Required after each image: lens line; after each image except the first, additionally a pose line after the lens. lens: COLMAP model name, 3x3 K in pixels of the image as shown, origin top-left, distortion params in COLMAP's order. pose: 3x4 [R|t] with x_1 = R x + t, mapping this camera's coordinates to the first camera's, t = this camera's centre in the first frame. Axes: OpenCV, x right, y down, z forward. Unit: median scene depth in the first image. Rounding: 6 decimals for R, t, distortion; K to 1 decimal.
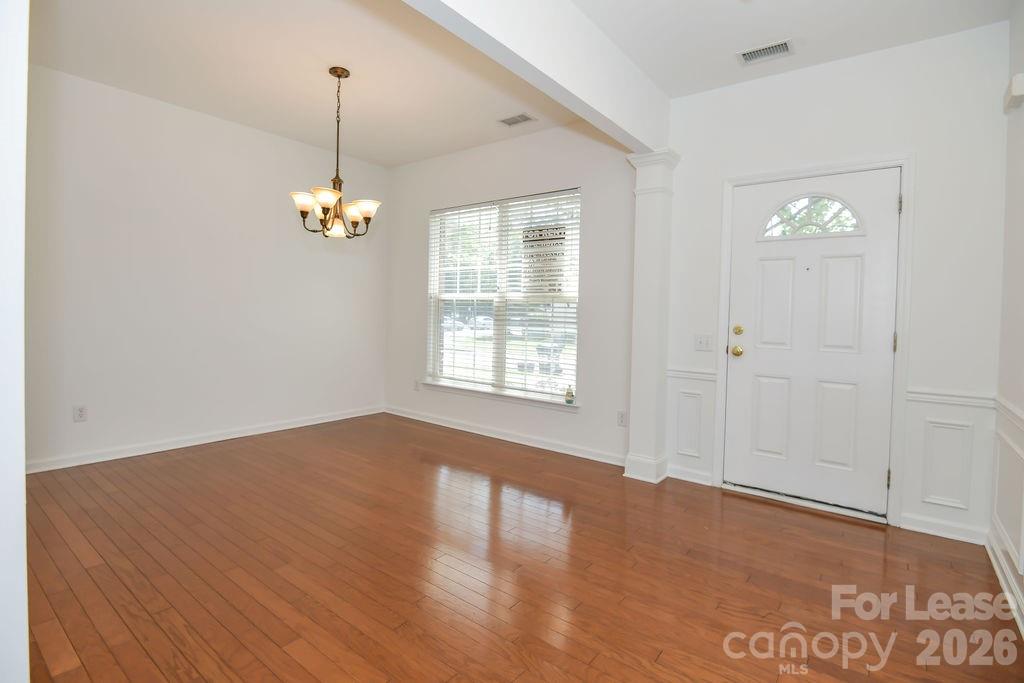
lens RADIAL K [[499.7, 0, 509.8], [0, 499.7, 326.3], [0, 0, 1]] dist [-0.016034, -0.000730]
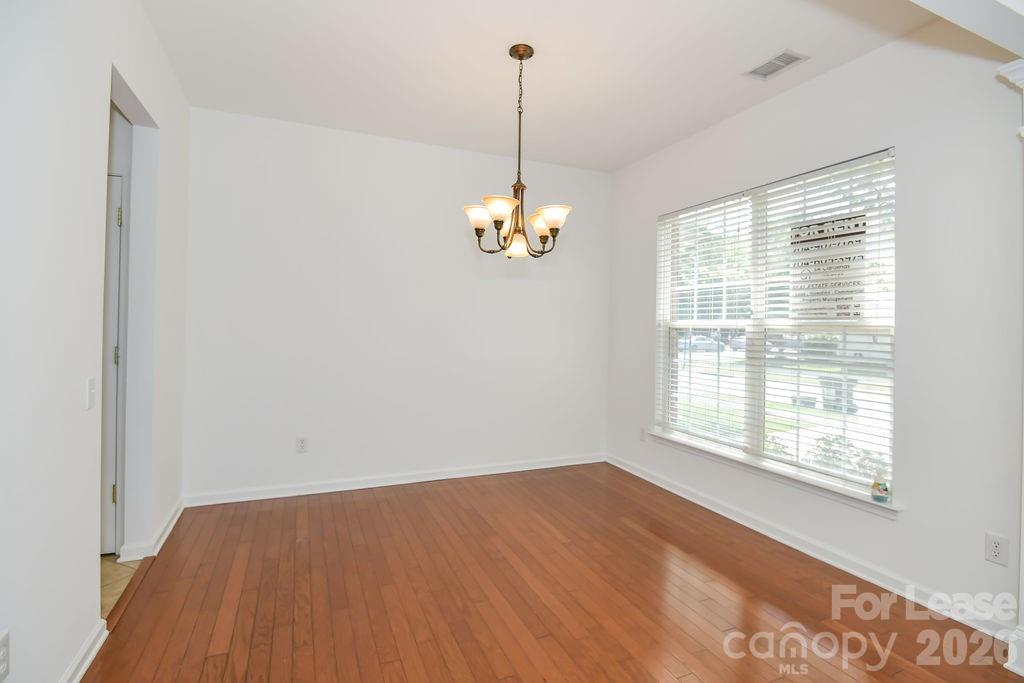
lens RADIAL K [[499.7, 0, 509.8], [0, 499.7, 326.3], [0, 0, 1]] dist [-0.016034, -0.000730]
pose [[0.875763, -0.010642, -0.482623, 0.016535], [-0.006885, 0.999380, -0.034531, -0.031765], [0.482691, 0.033564, 0.875147, 0.229743]]
